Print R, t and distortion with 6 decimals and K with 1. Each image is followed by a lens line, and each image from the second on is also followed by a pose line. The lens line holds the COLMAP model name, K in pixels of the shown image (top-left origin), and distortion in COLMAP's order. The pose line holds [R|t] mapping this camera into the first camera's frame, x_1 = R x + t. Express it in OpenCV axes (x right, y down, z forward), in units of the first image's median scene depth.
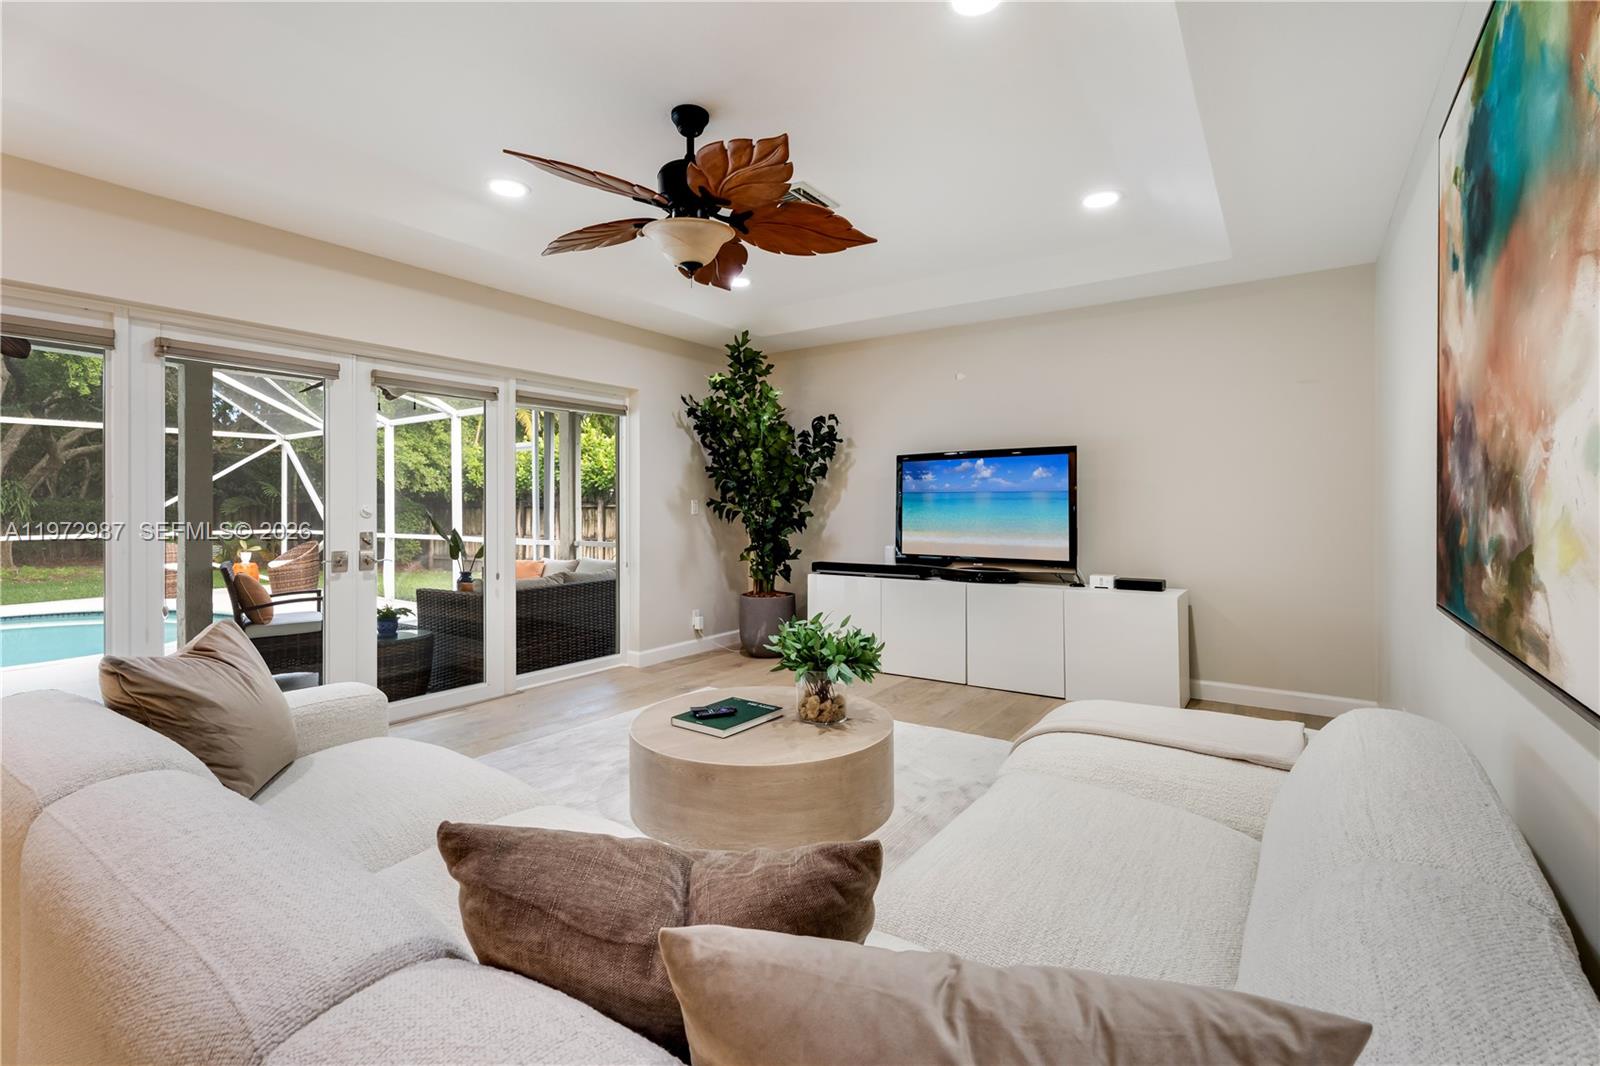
lens RADIAL K [[718.1, 0, 800.5], [0, 718.1, 509.5], [0, 0, 1]] dist [-0.001055, 0.000312]
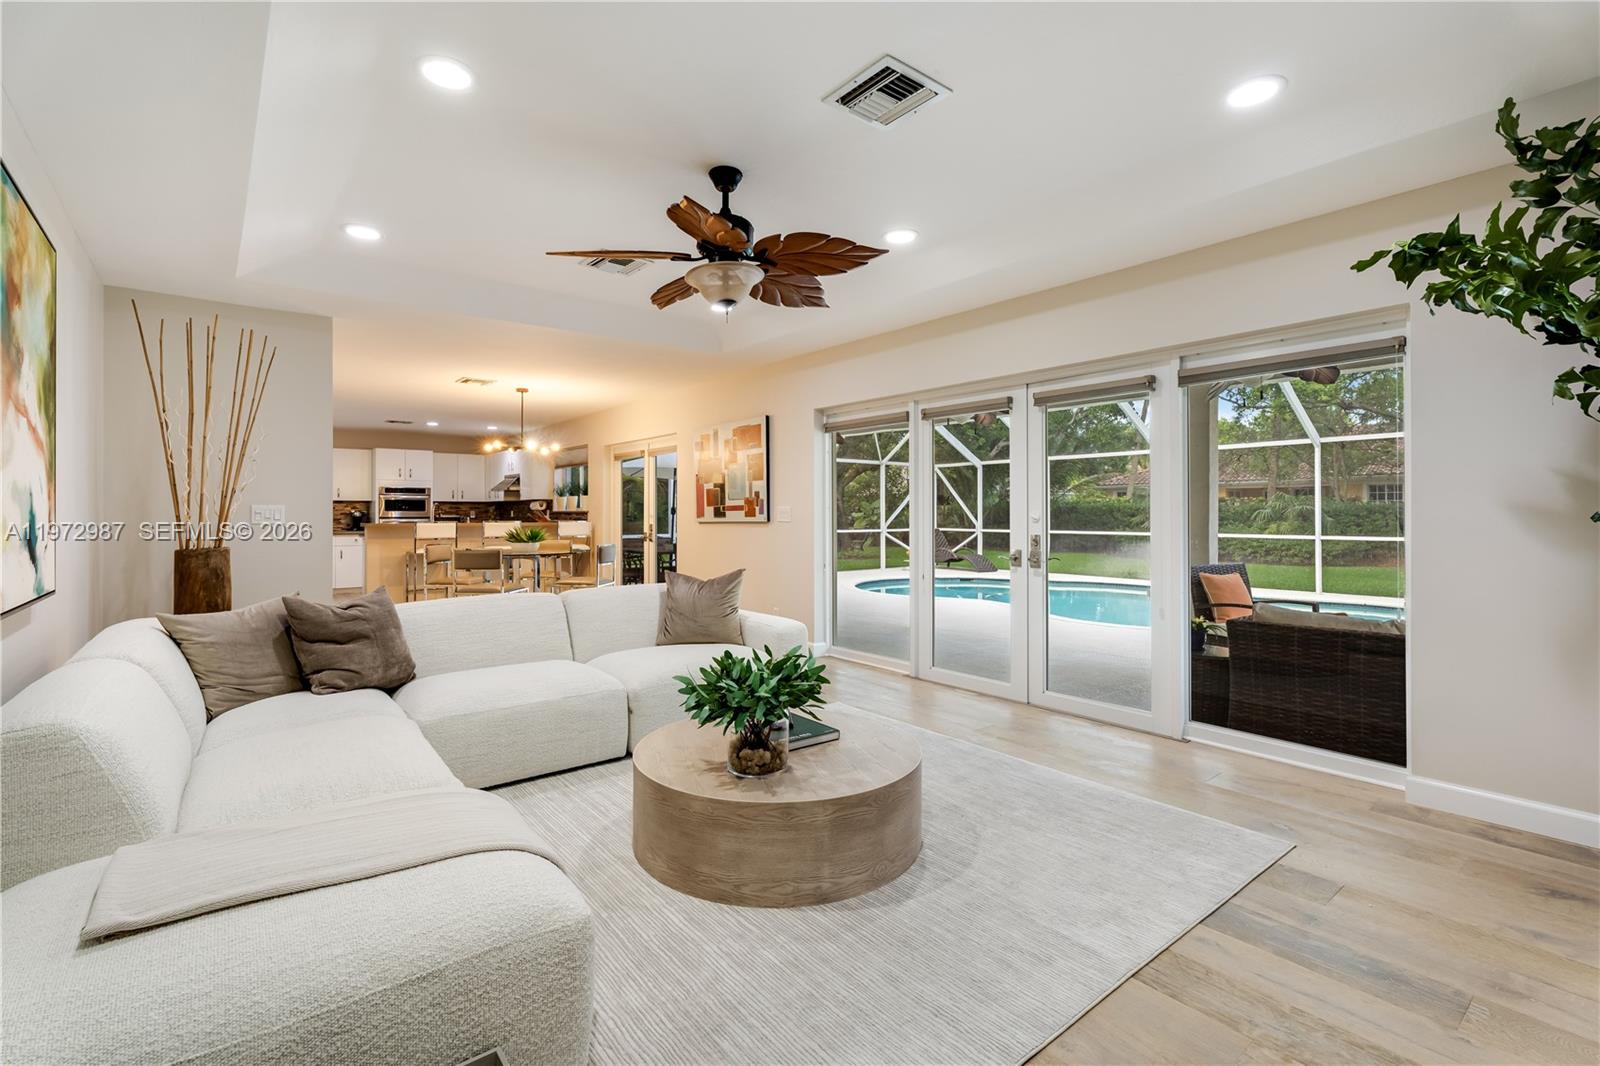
lens RADIAL K [[718.1, 0, 800.5], [0, 718.1, 509.5], [0, 0, 1]] dist [-0.001055, 0.000312]
pose [[-0.308026, -0.000925, -0.951378, 0.628914], [-0.000669, 0.999999, -0.000755, -0.007469], [0.951378, 0.000404, -0.308026, 1.013546]]
